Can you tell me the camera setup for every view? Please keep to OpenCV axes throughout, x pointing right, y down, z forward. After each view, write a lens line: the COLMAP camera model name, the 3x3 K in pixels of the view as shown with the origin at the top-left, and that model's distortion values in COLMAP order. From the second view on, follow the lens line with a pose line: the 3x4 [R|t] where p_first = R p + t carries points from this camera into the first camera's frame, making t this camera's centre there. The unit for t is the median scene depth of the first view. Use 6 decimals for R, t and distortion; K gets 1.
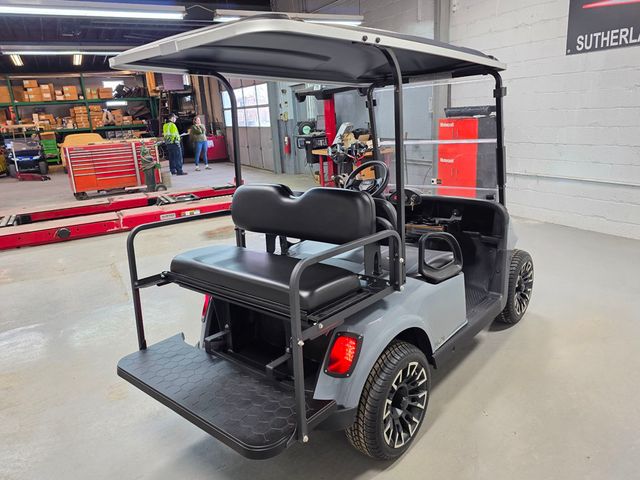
lens RADIAL K [[448.0, 0, 321.7], [0, 448.0, 243.1], [0, 0, 1]] dist [0.051004, -0.039879]
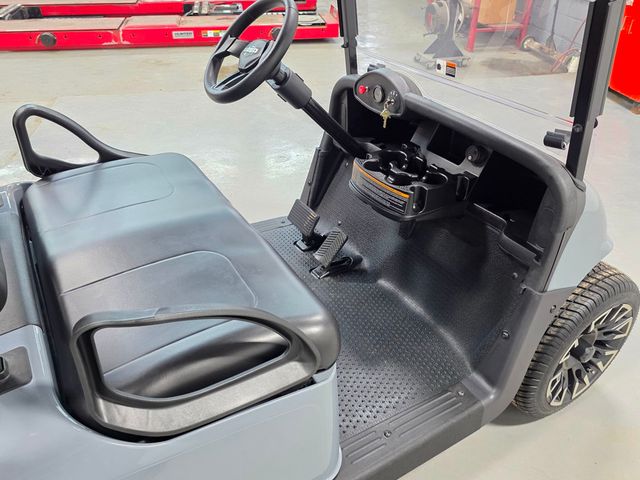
lens RADIAL K [[519.8, 0, 320.0], [0, 519.8, 240.0], [0, 0, 1]] dist [-0.003579, -0.005000]
pose [[0.943098, 0.239026, -0.231154, 0.176444], [-0.156910, 0.932816, 0.324398, -0.076360], [0.293164, -0.269668, 0.917243, 0.299983]]
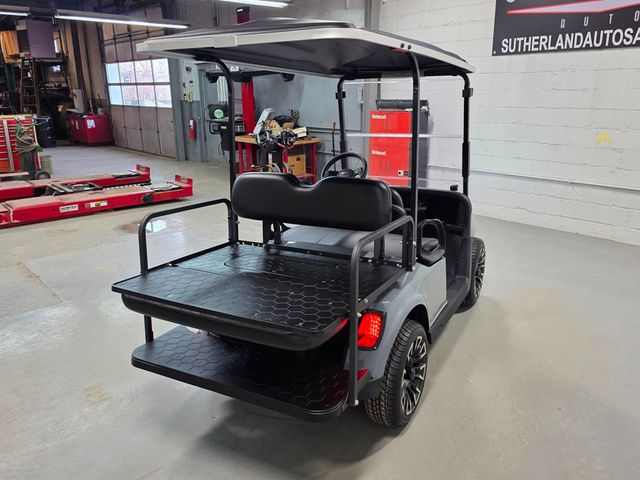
lens RADIAL K [[496.4, 0, 320.0], [0, 496.4, 240.0], [0, 0, 1]] dist [0.066850, -0.070106]
pose [[0.975746, -0.012844, 0.218529, -0.114012], [0.013054, 0.999915, 0.000483, 0.009343], [-0.218517, 0.002382, 0.975830, -0.053488]]
